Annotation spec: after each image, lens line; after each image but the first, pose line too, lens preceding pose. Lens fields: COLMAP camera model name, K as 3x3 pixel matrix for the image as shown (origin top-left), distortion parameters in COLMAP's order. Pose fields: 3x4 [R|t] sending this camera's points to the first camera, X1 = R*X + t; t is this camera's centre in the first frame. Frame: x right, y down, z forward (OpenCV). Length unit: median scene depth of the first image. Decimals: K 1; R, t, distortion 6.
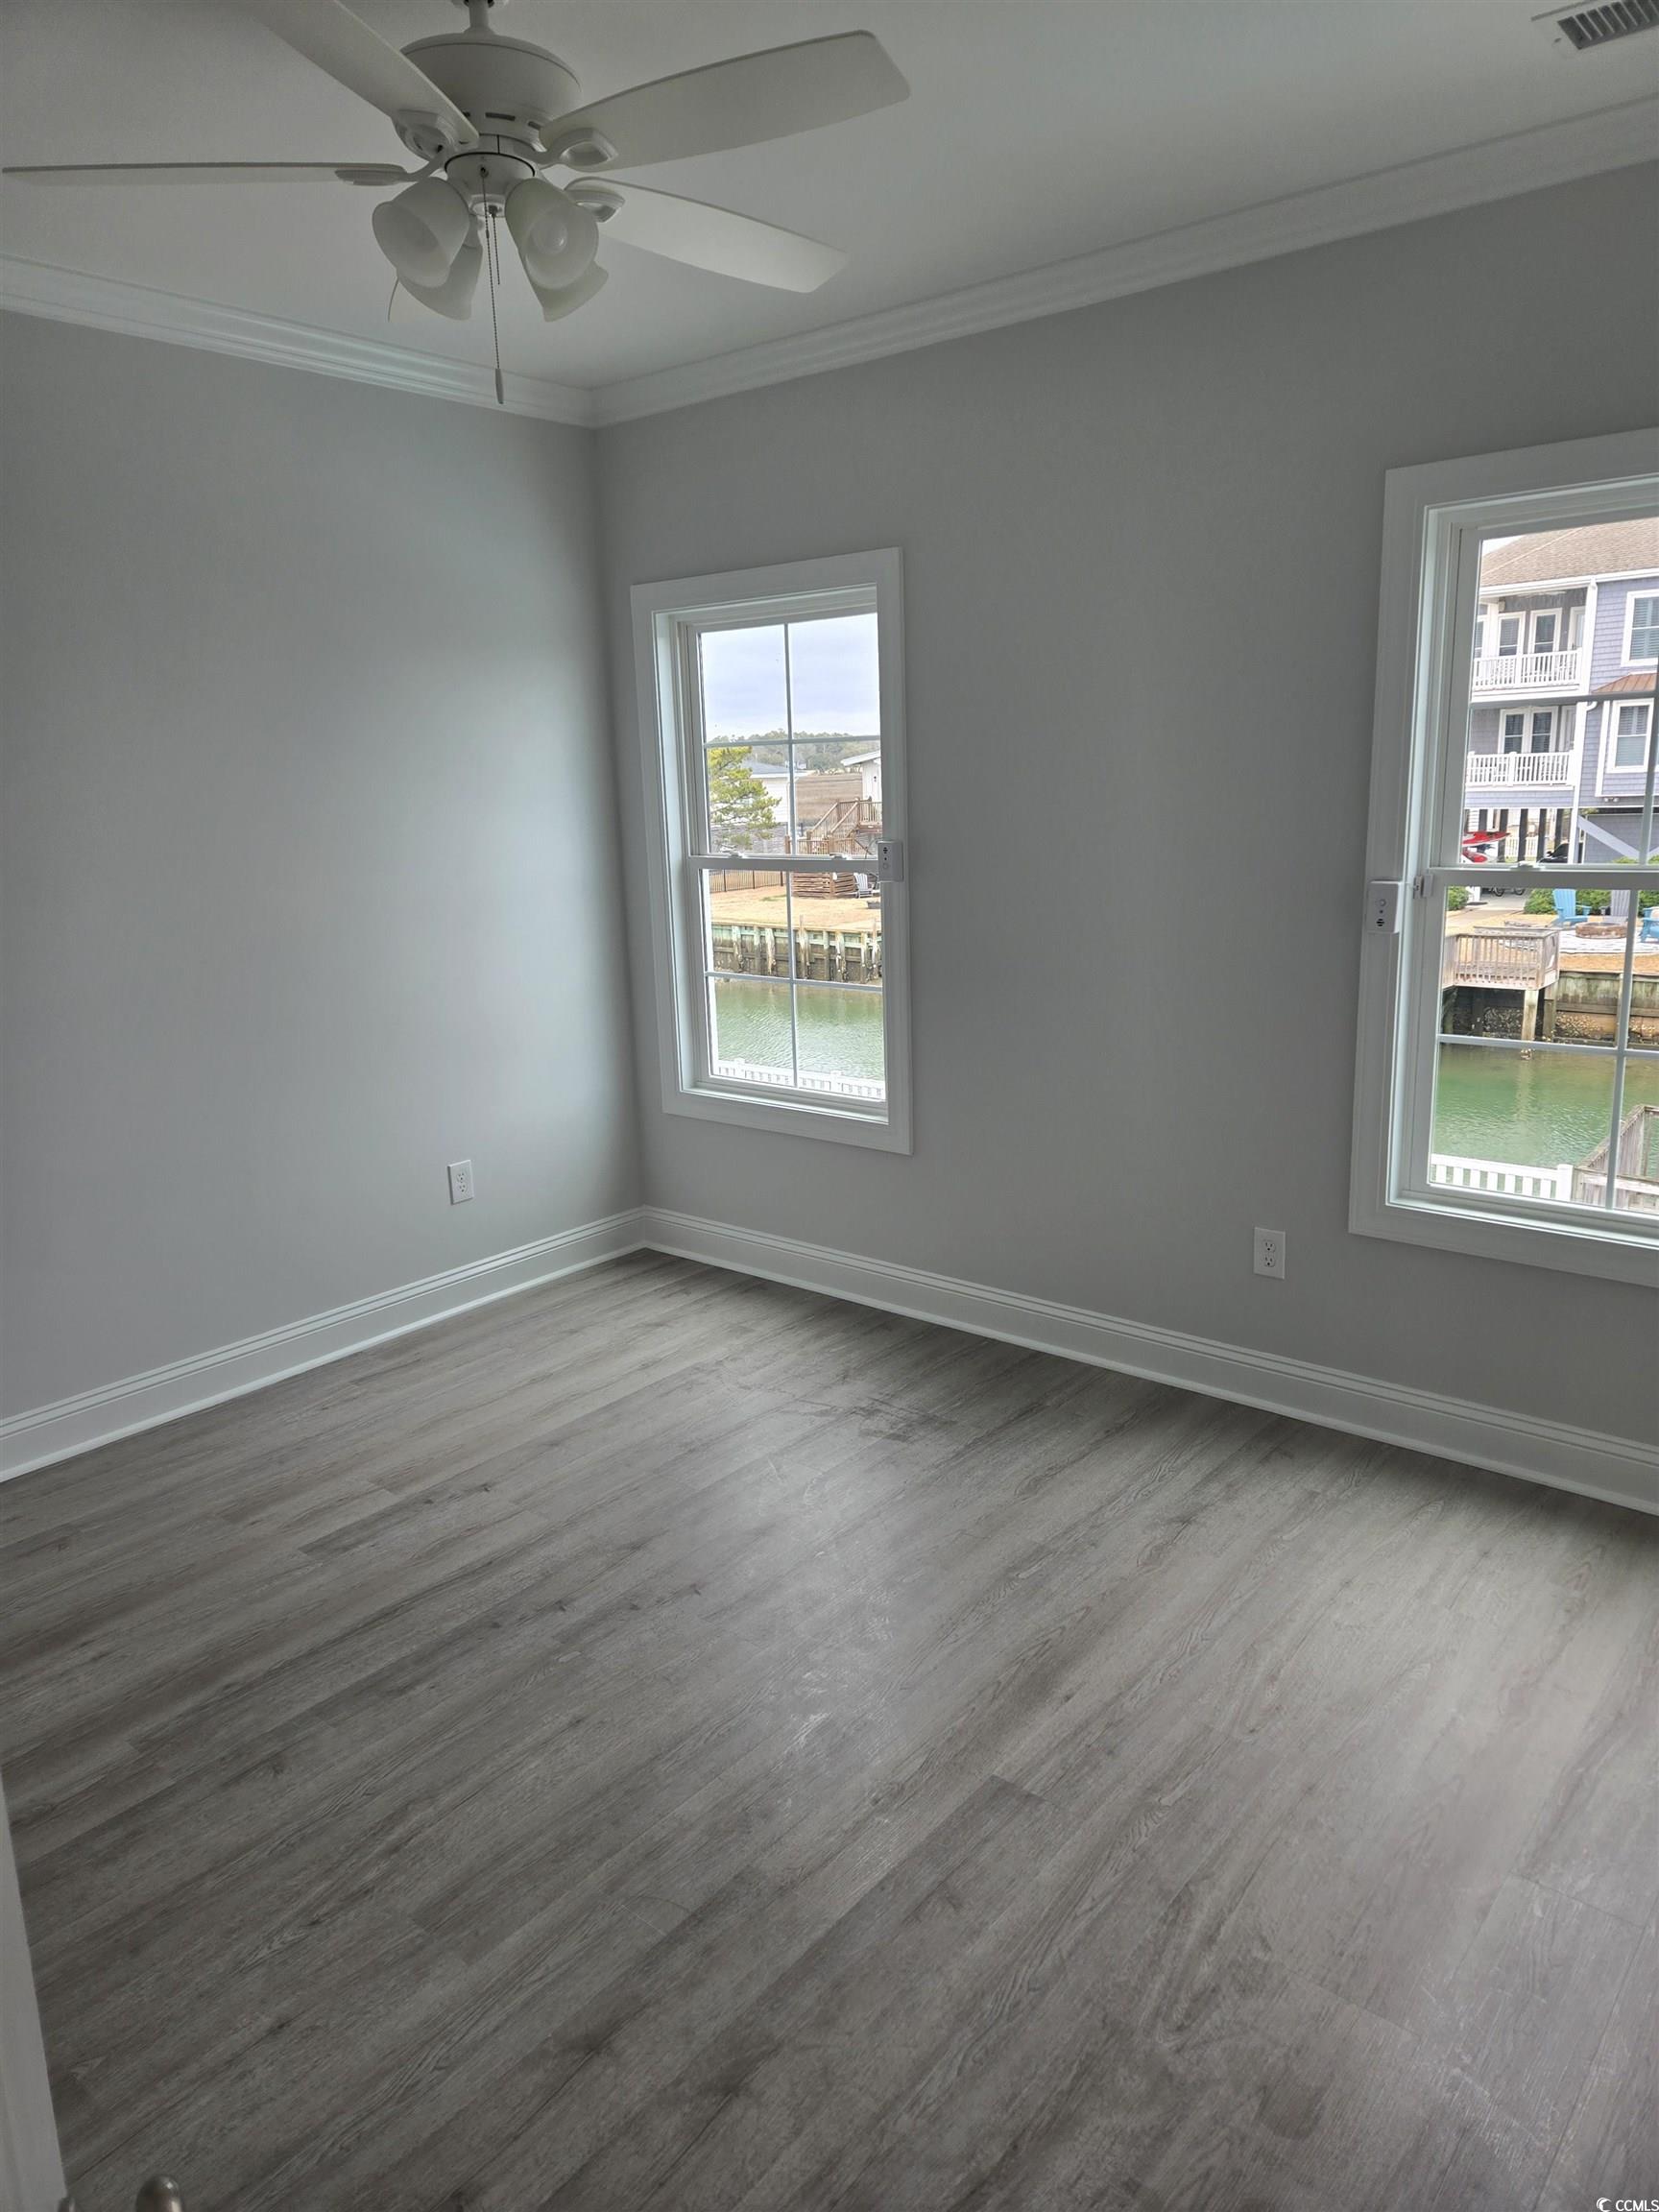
lens RADIAL K [[1513.4, 0, 829.5], [0, 1513.4, 1106.0], [0, 0, 1]] dist [0.030846, 0.000013]
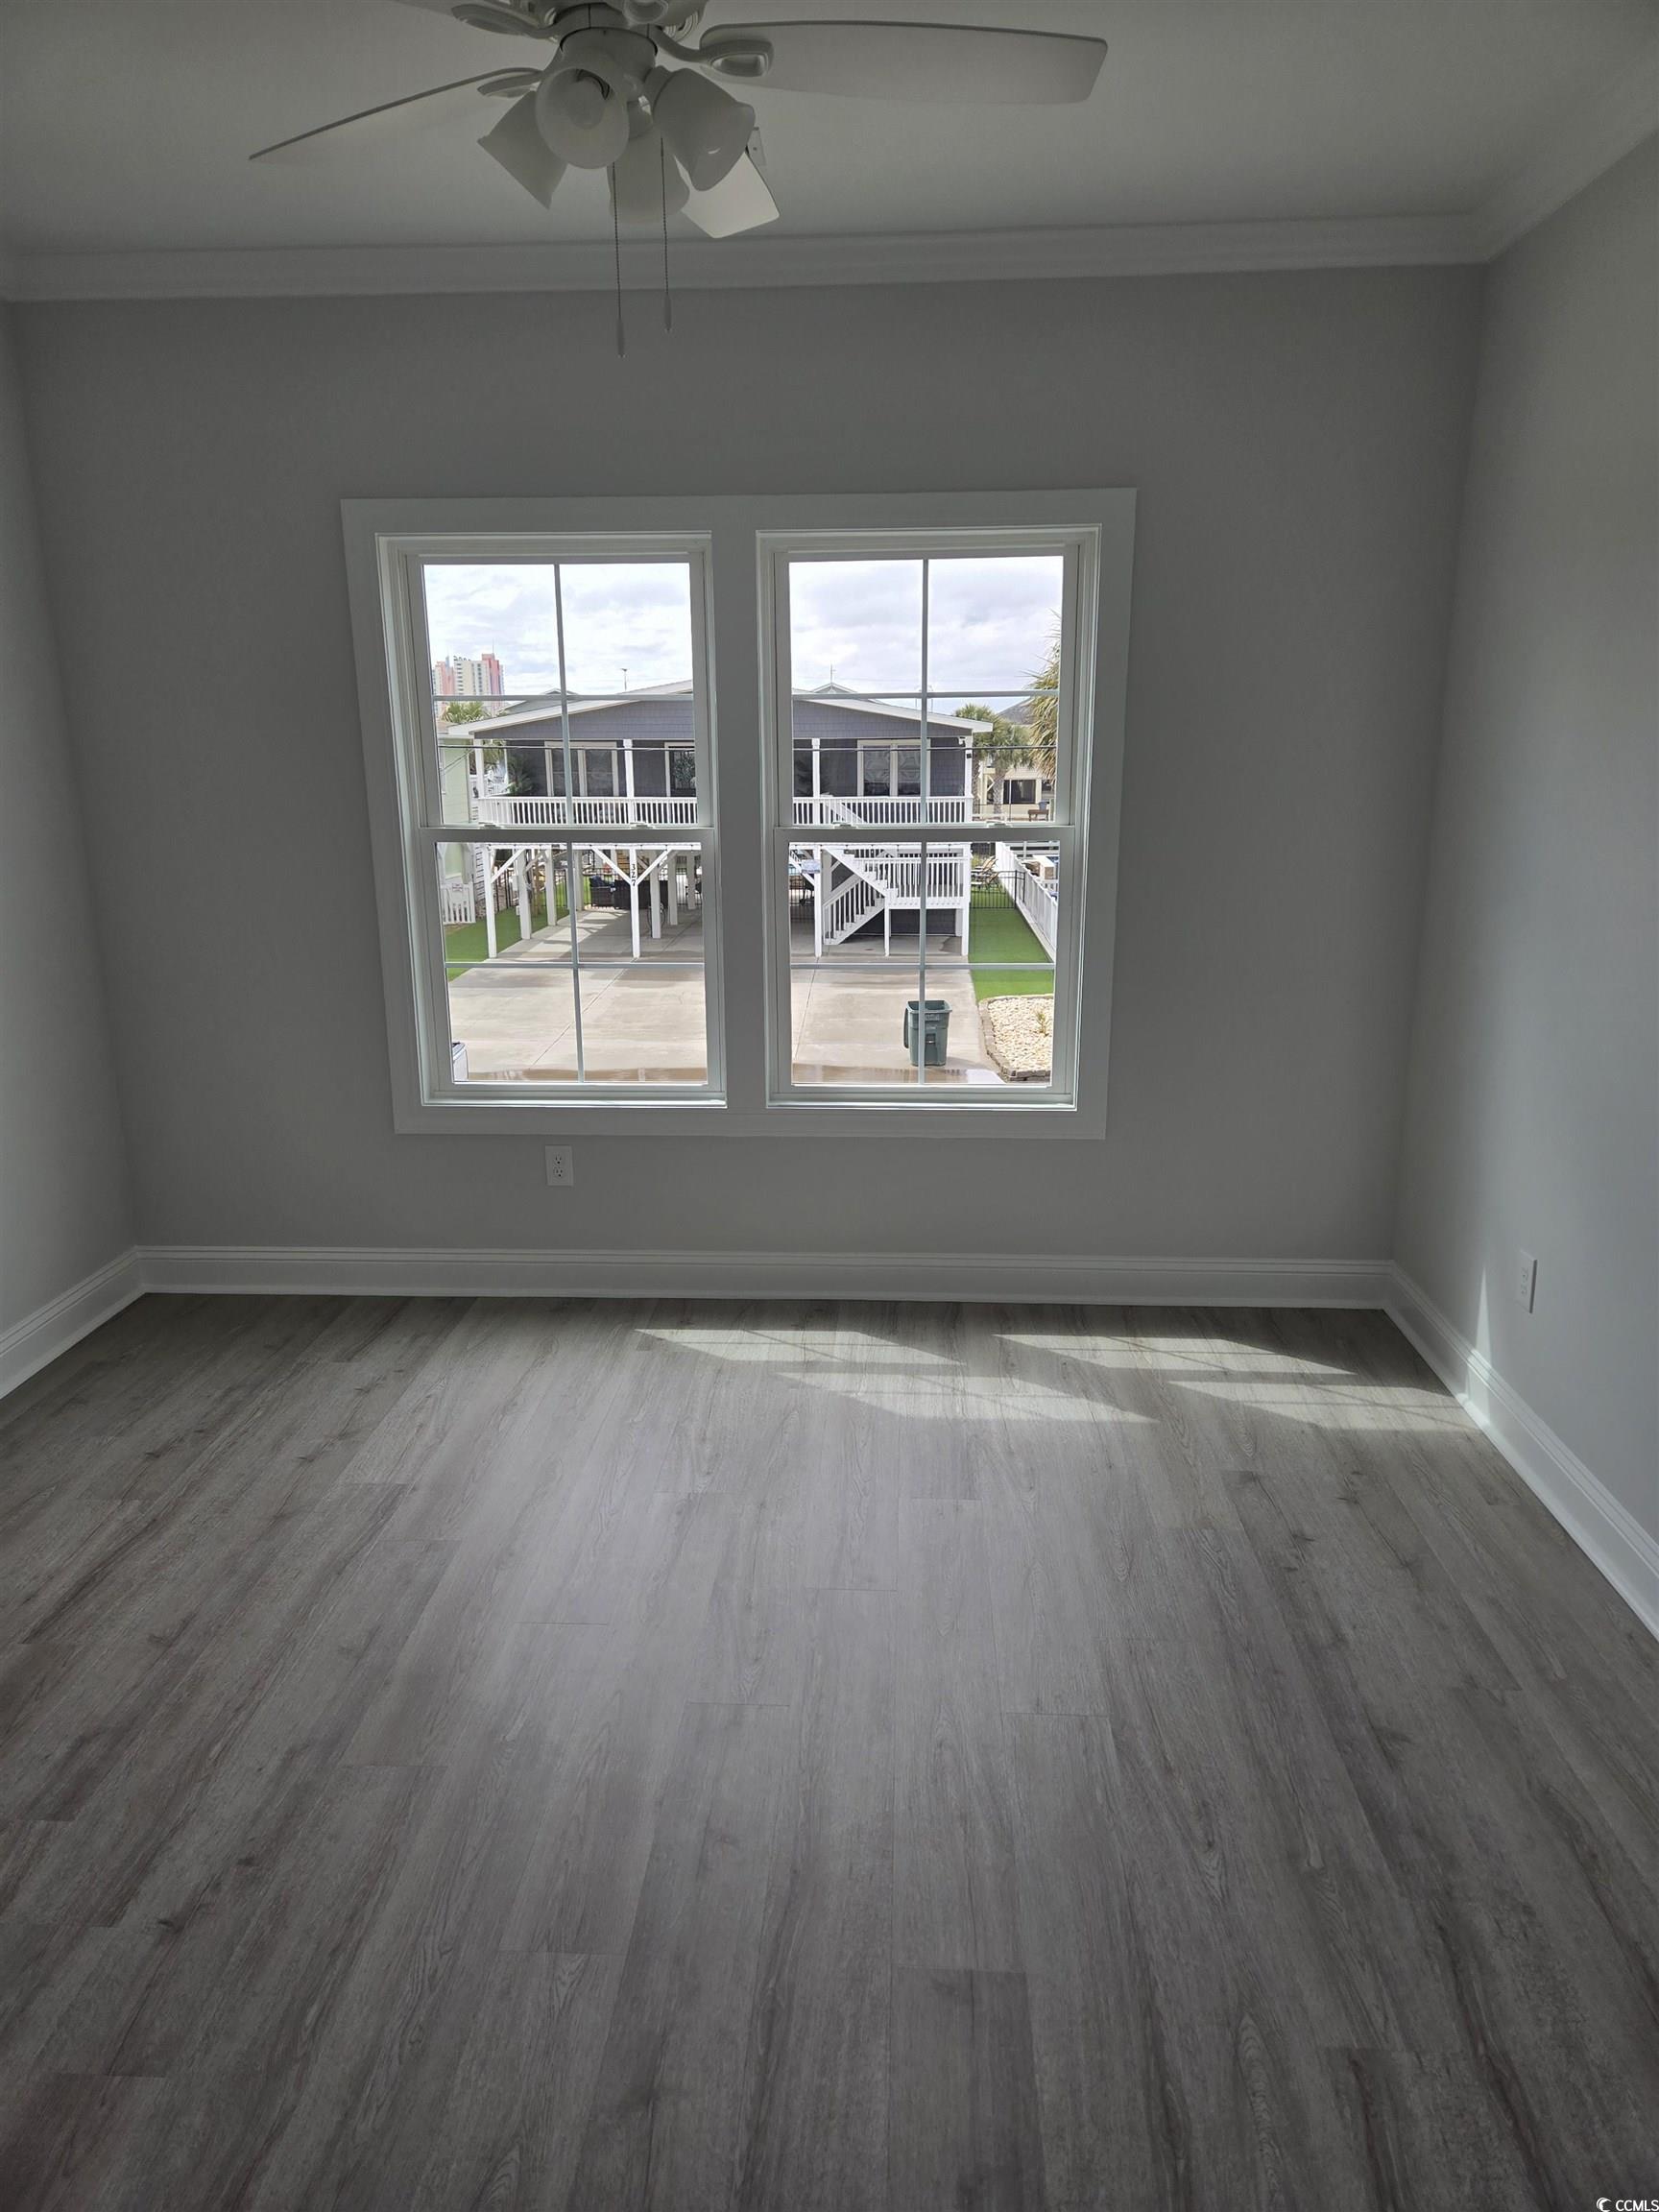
lens RADIAL K [[1436.4, 0, 829.5], [0, 1436.4, 1106.0], [0, 0, 1]] dist [-0.000005, 0.000144]
pose [[0.810408, -0.118440, 0.573769, -0.465190], [0.108570, 0.992750, 0.051580, -0.014665], [-0.575718, 0.020493, 0.817391, 0.199432]]
